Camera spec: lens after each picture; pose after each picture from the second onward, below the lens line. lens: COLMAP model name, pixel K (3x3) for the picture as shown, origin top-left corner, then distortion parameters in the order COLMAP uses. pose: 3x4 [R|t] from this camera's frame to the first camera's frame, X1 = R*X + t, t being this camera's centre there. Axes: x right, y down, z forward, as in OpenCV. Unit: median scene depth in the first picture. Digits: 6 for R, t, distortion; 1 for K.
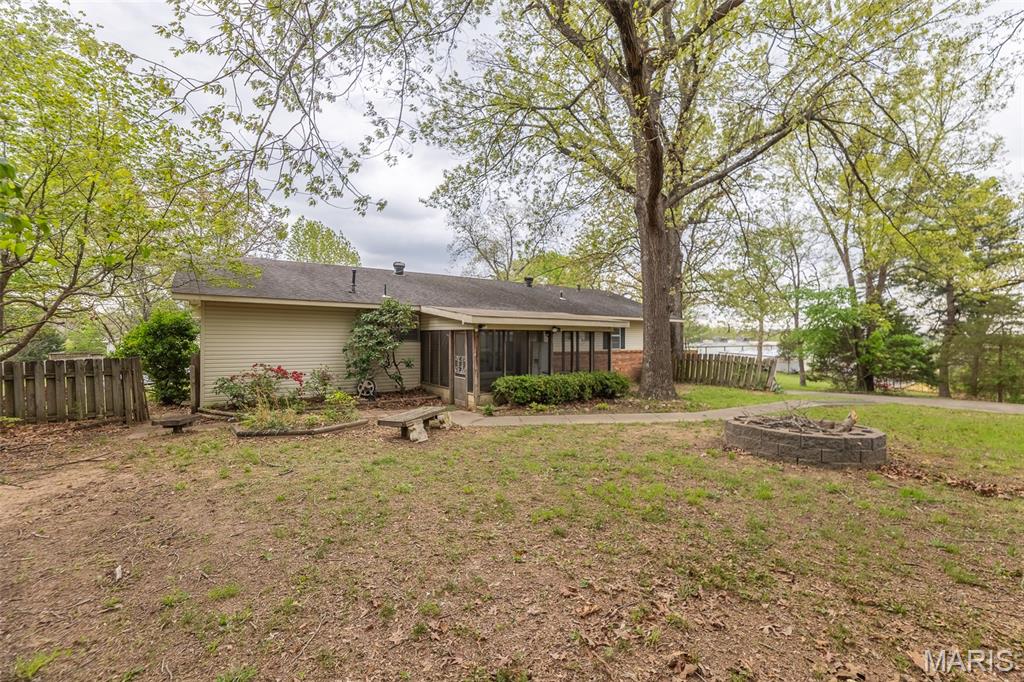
lens RADIAL K [[415.8, 0, 527.6], [0, 415.8, 340.5], [0, 0, 1]] dist [-0.000157, 0.000506]
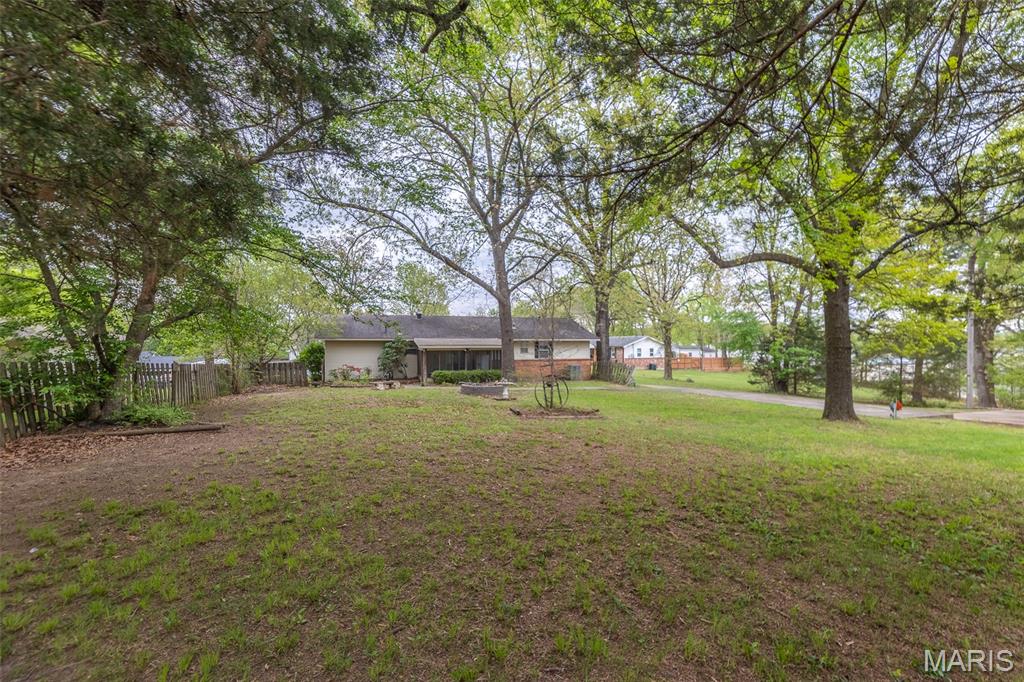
lens RADIAL K [[419.2, 0, 530.2], [0, 419.2, 341.2], [0, 0, 1]] dist [-0.000788, 0.000122]
pose [[0.967059, -0.004614, -0.254511, 0.919102], [0.003124, 0.999976, -0.006257, -0.056438], [0.254533, 0.005256, 0.967050, -0.989395]]
